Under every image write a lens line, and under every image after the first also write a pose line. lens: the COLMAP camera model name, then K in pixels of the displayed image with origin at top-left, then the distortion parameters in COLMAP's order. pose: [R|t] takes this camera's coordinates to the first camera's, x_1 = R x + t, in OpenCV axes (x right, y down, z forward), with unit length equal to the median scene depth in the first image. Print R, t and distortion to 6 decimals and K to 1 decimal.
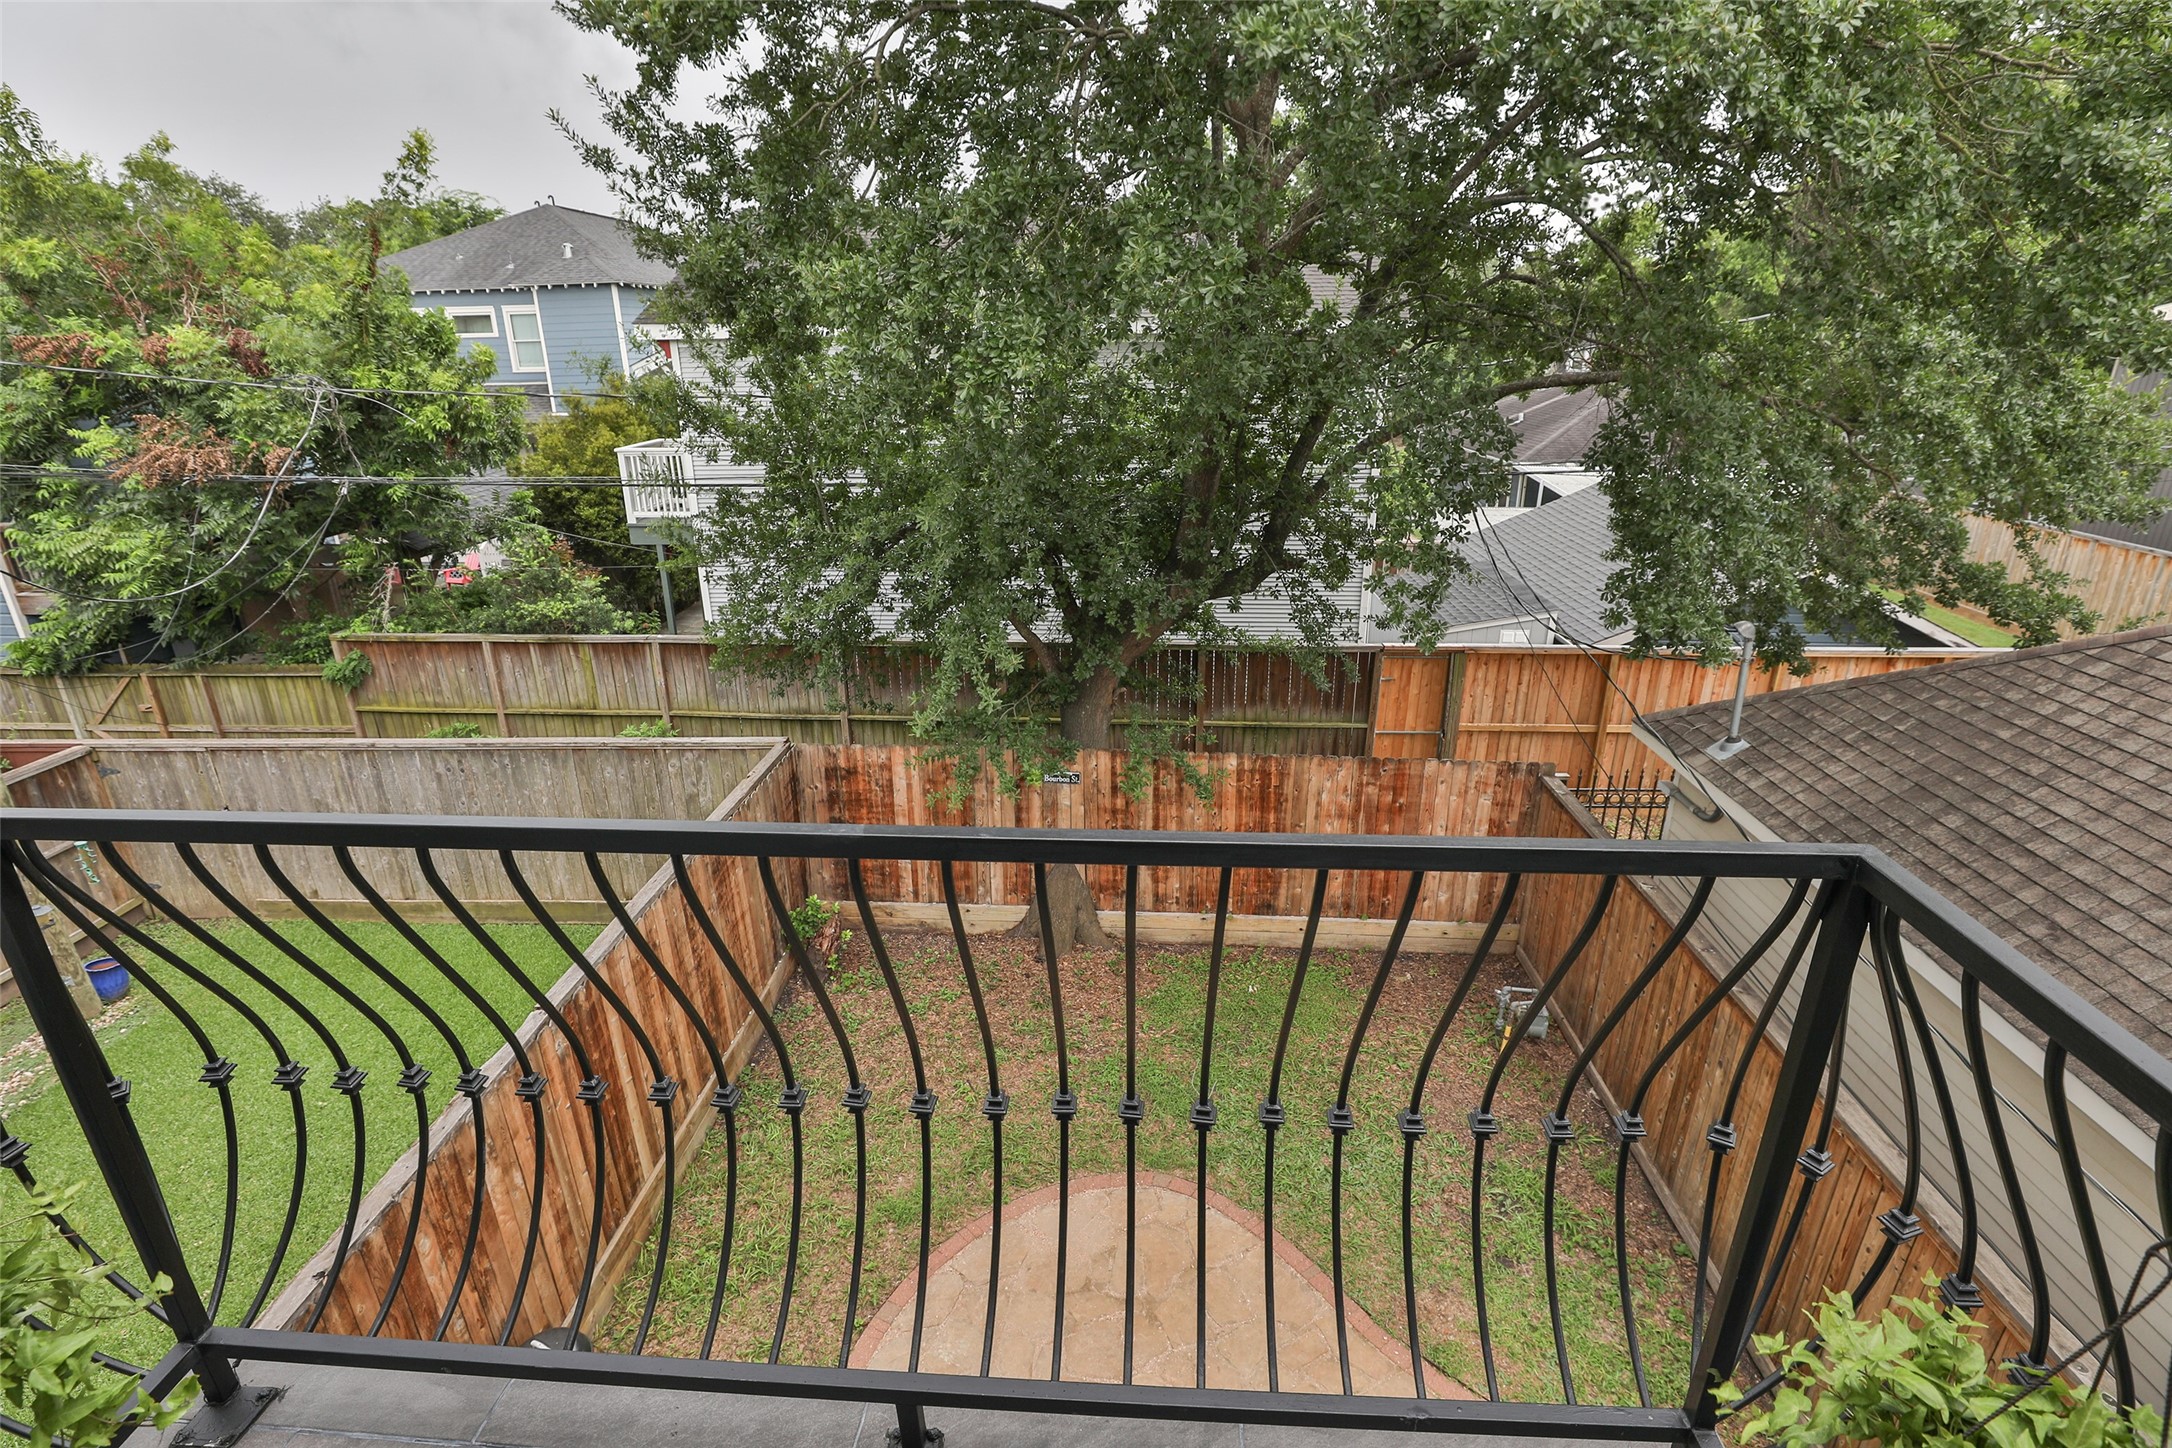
lens RADIAL K [[1043.1, 0, 1090.9], [0, 1043.1, 719.8], [0, 0, 1]] dist [-0.035247, 0.009197]
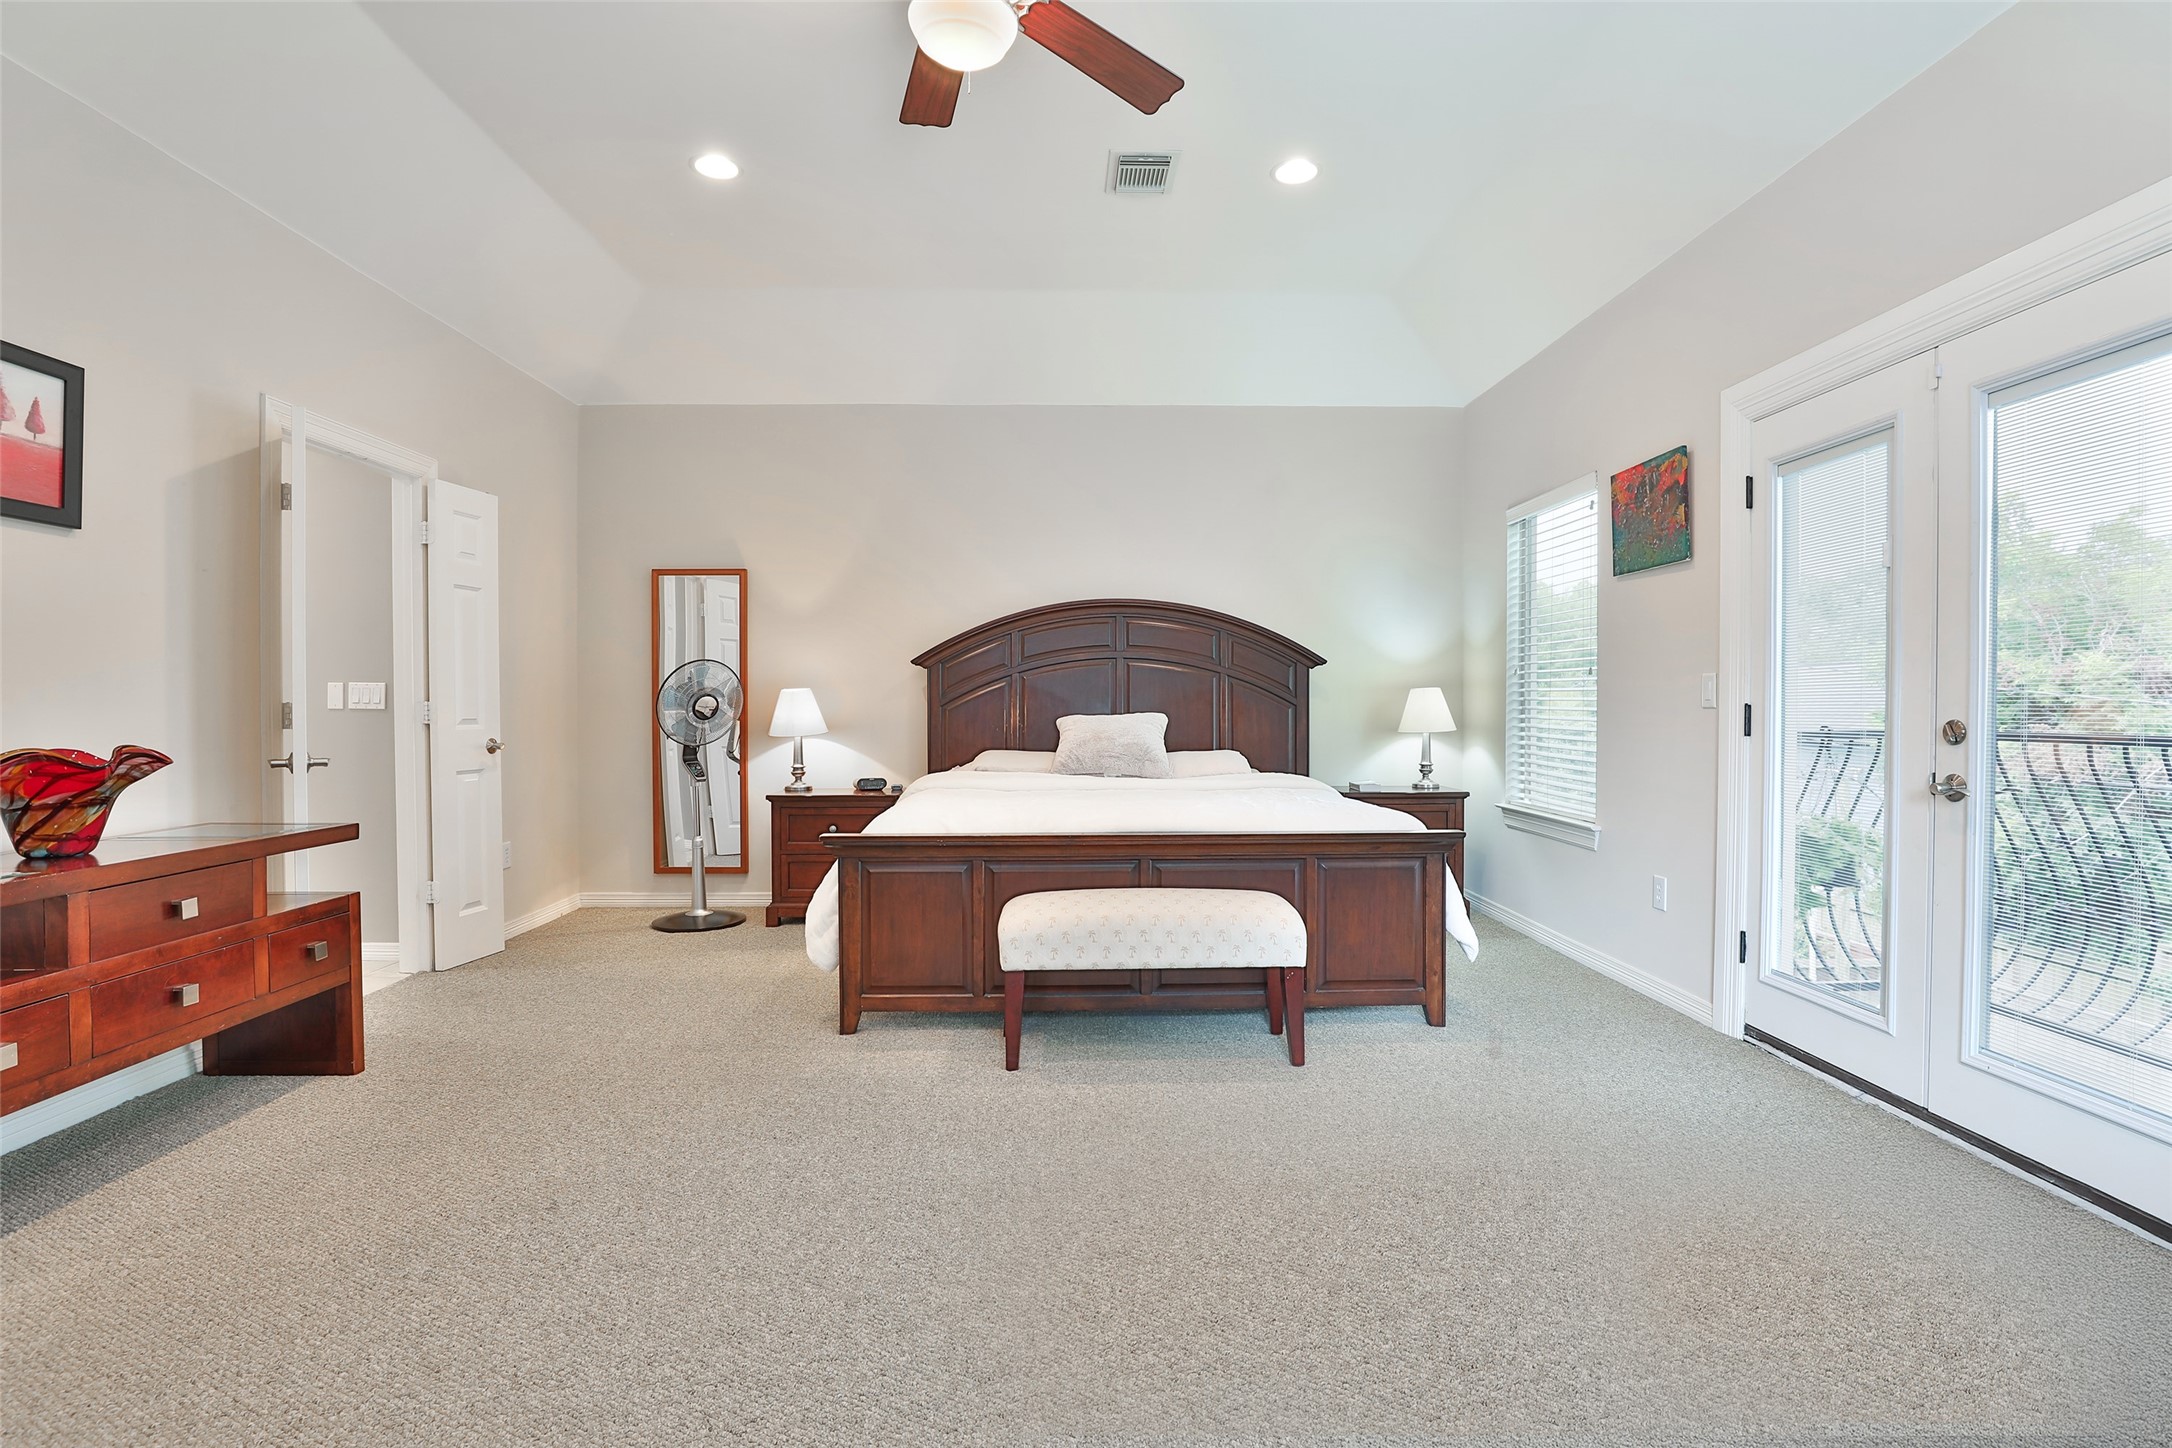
lens RADIAL K [[1043.1, 0, 1092.3], [0, 1043.1, 715.6], [0, 0, 1]] dist [-0.035247, 0.009197]
pose [[0.091836, 0.009706, -0.995727, 0.143078], [-0.337496, 0.941071, -0.021954, 0.083667], [0.936836, 0.338070, 0.089700, -0.136768]]
